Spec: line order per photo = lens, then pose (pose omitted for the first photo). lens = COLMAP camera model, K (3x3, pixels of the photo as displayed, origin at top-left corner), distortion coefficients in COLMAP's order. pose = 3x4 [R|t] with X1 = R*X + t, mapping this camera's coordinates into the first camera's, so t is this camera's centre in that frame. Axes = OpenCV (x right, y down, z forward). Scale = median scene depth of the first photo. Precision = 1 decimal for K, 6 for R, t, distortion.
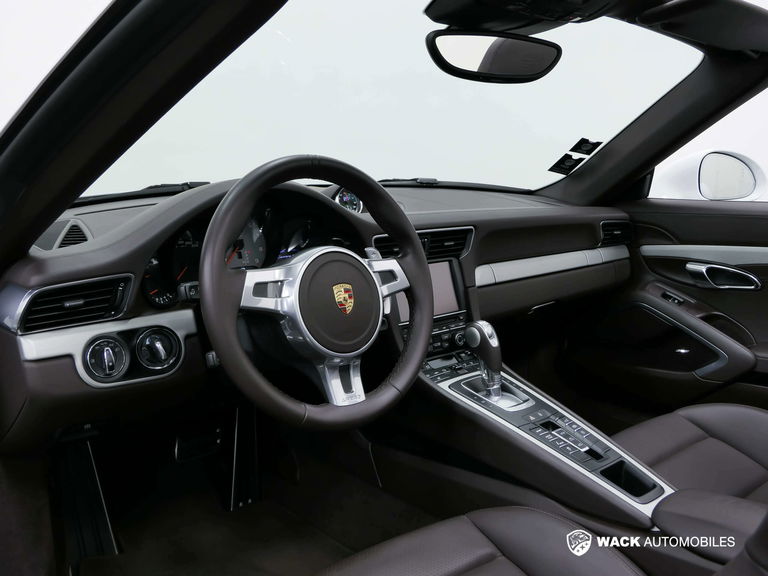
lens RADIAL K [[754.9, 0, 378.5], [0, 754.9, 281.6], [0, 0, 1]] dist [0.043855, 0.000000]
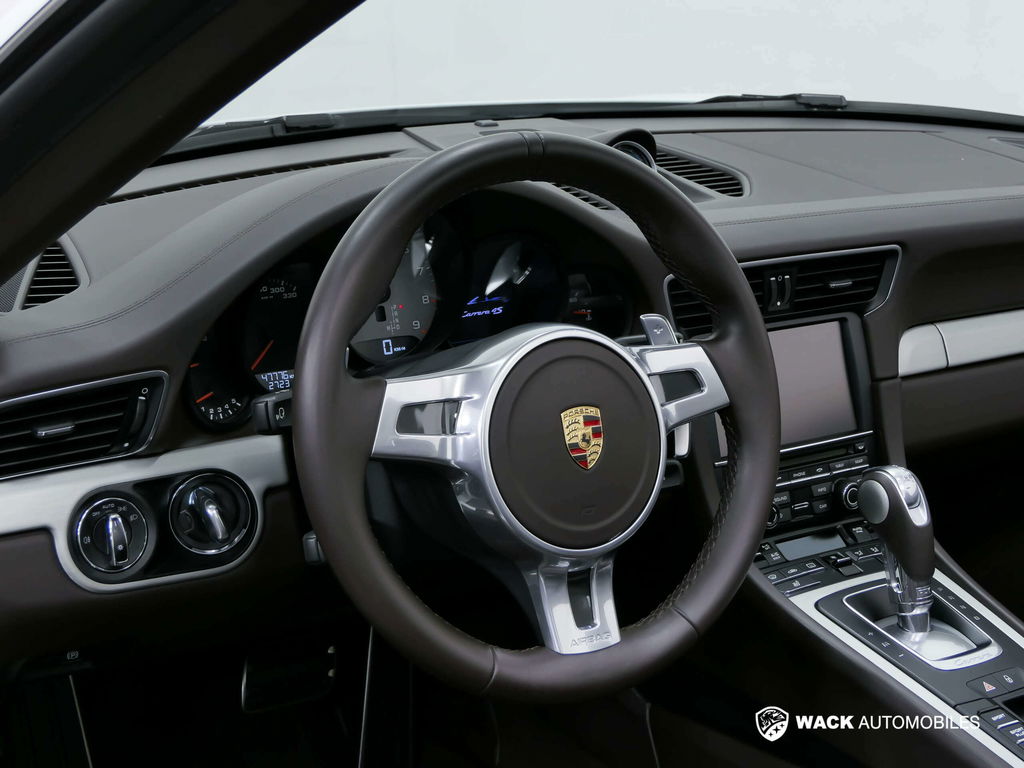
lens RADIAL K [[1812.1, 0, 513.3], [0, 1812.1, 390.9], [0, 0, 1]] dist [0.046123, 0.000000]
pose [[0.992001, 0.044530, -0.118118, 0.039390], [-0.035815, 0.996547, 0.074904, -0.078536], [0.121046, -0.070074, 0.990170, -0.136854]]
